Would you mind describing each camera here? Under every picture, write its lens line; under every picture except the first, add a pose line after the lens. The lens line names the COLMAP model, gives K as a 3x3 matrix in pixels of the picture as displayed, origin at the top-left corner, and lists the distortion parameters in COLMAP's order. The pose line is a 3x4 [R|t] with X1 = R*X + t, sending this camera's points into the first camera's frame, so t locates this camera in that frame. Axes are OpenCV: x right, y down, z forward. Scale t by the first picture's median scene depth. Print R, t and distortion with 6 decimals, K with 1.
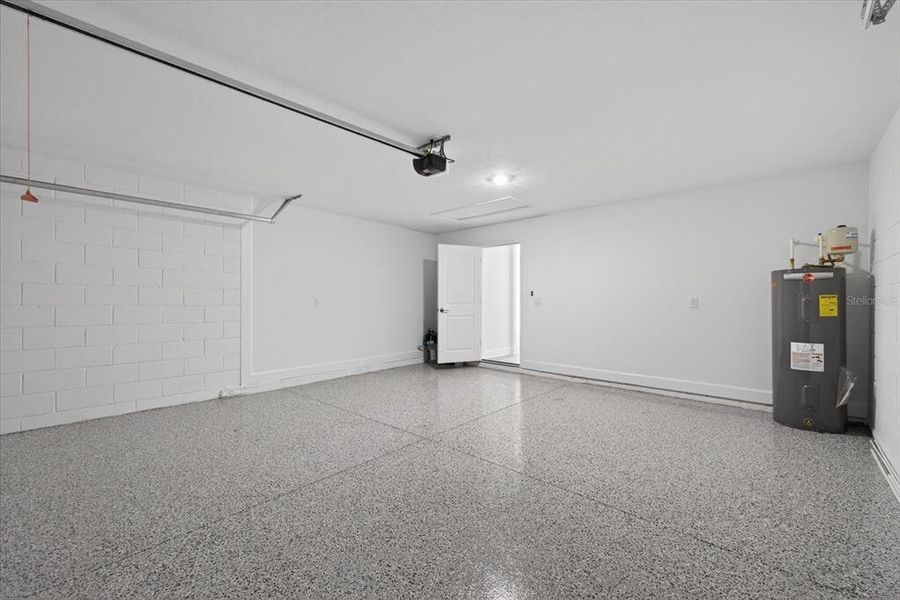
lens RADIAL K [[374.8, 0, 450.5], [0, 374.8, 300.3], [0, 0, 1]] dist [0.007314, -0.000179]
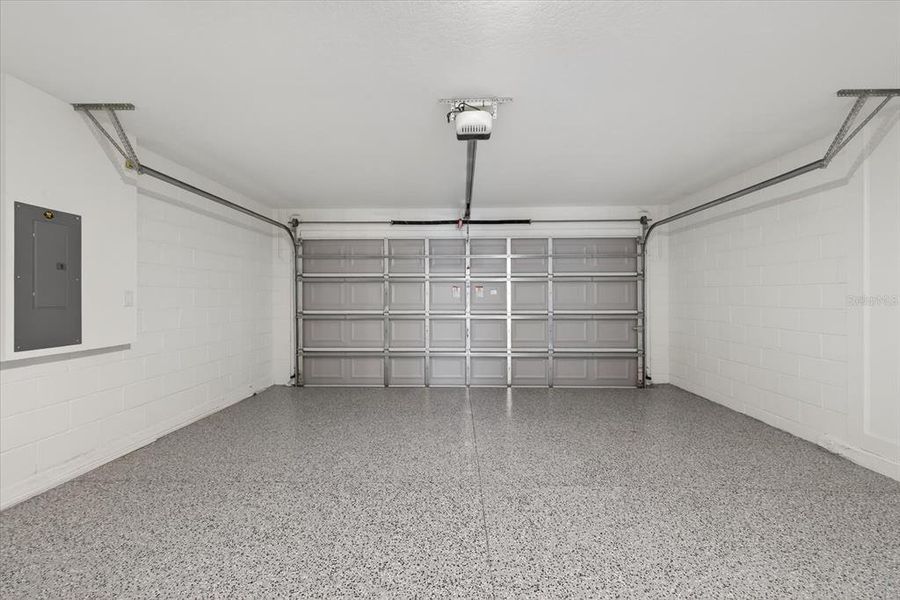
lens RADIAL K [[374.8, 0, 450.3], [0, 374.8, 299.4], [0, 0, 1]] dist [0.007314, -0.000179]
pose [[-0.762877, 0.002265, -0.646540, 0.600947], [0.001906, 0.999997, 0.001255, -0.010113], [0.646541, -0.000275, -0.762879, 1.949804]]
